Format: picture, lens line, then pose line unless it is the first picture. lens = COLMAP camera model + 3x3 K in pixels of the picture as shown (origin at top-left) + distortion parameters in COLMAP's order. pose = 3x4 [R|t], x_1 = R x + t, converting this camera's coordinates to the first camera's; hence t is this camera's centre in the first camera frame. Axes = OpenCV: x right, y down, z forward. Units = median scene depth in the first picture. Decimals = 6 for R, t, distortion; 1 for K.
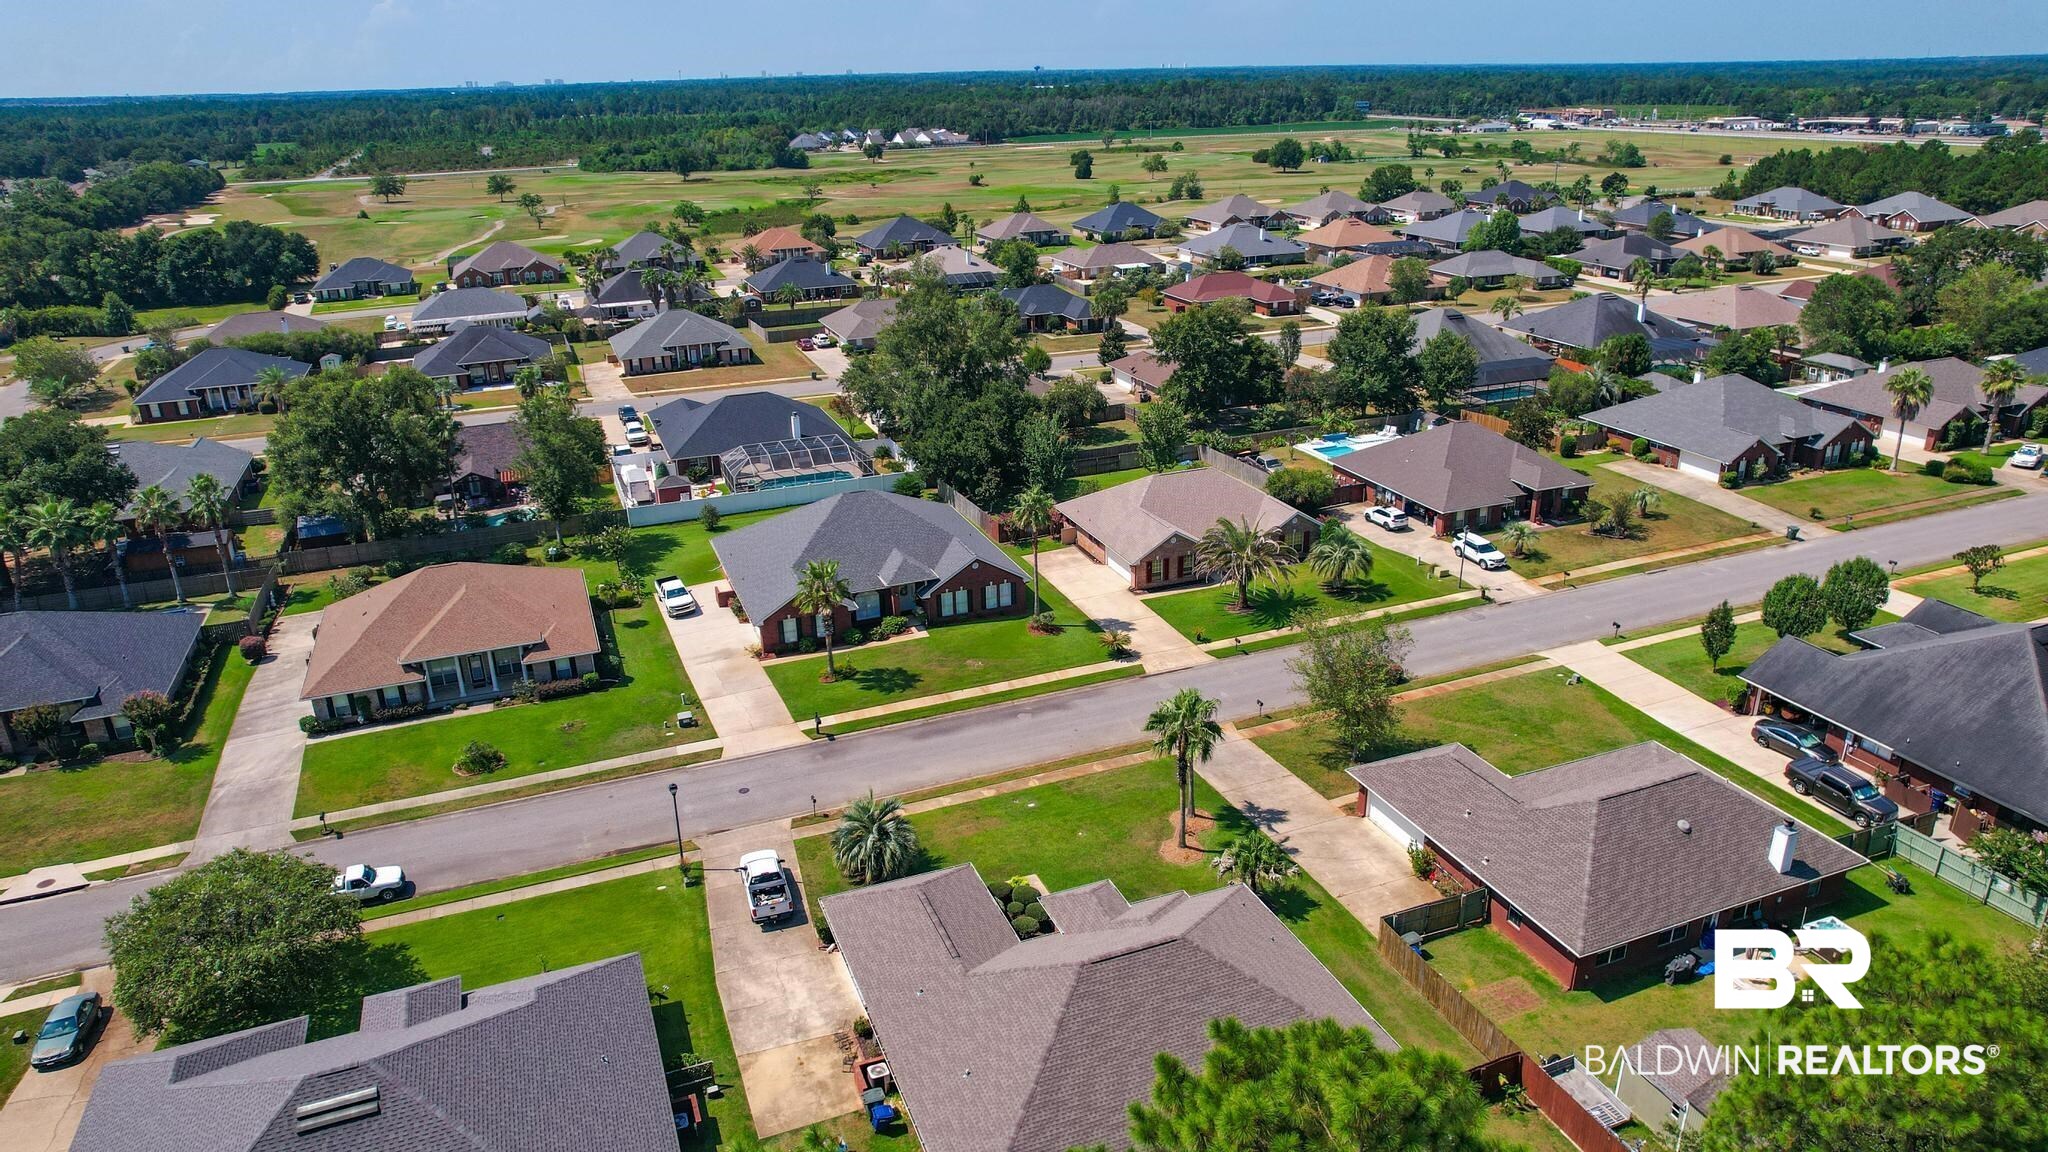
lens RADIAL K [[1321.3, 0, 1024.0], [0, 1321.3, 576.0], [0, 0, 1]] dist [-0.078389, 0.069804]
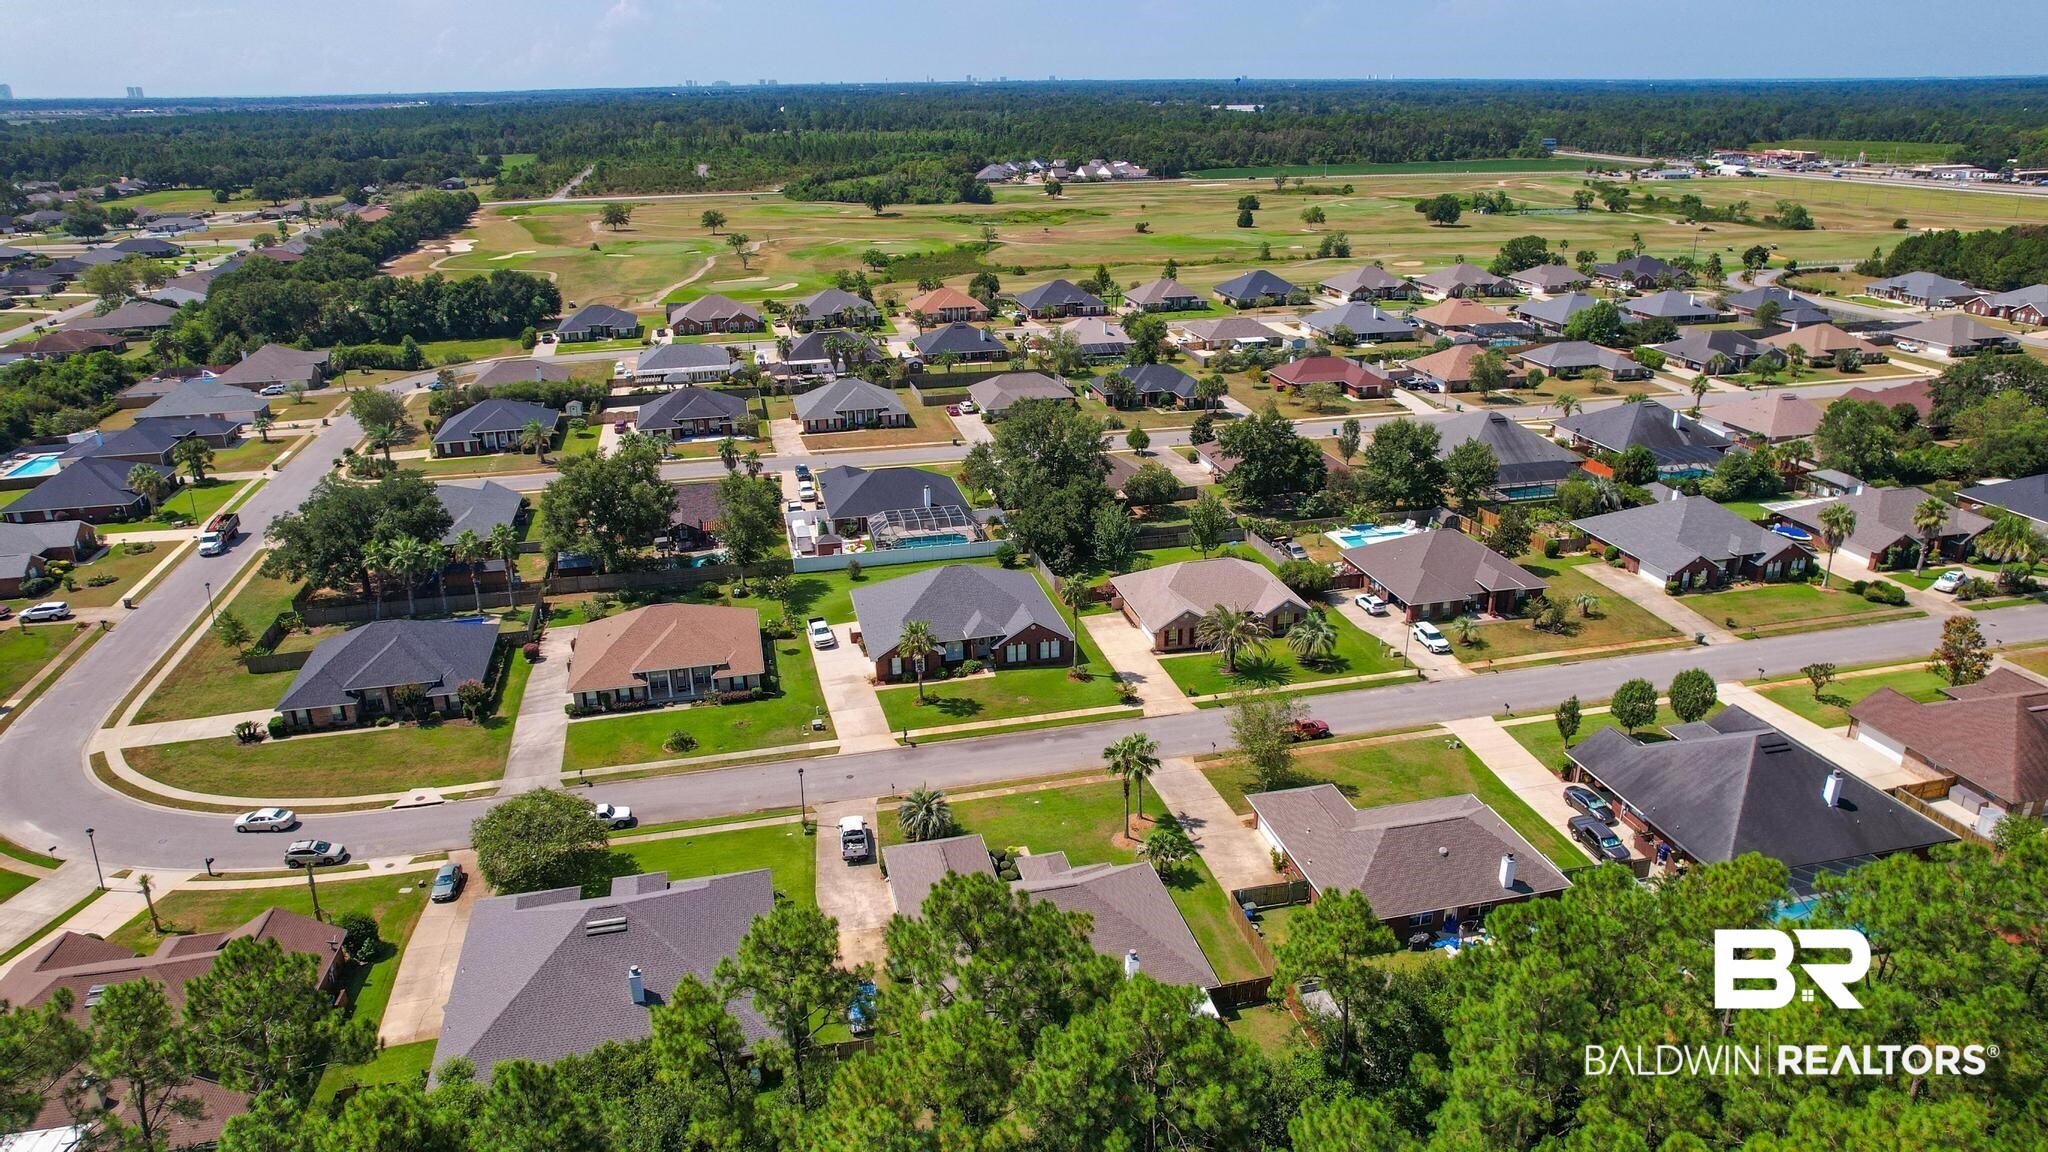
lens RADIAL K [[1300.4, 0, 1024.0], [0, 1300.4, 576.0], [0, 0, 1]] dist [-0.055535, 0.030448]
pose [[0.989831, 0.062115, -0.127970, 0.090719], [-0.062742, 0.998029, -0.000868, -0.043576], [0.127664, 0.008888, 0.991778, -0.253883]]
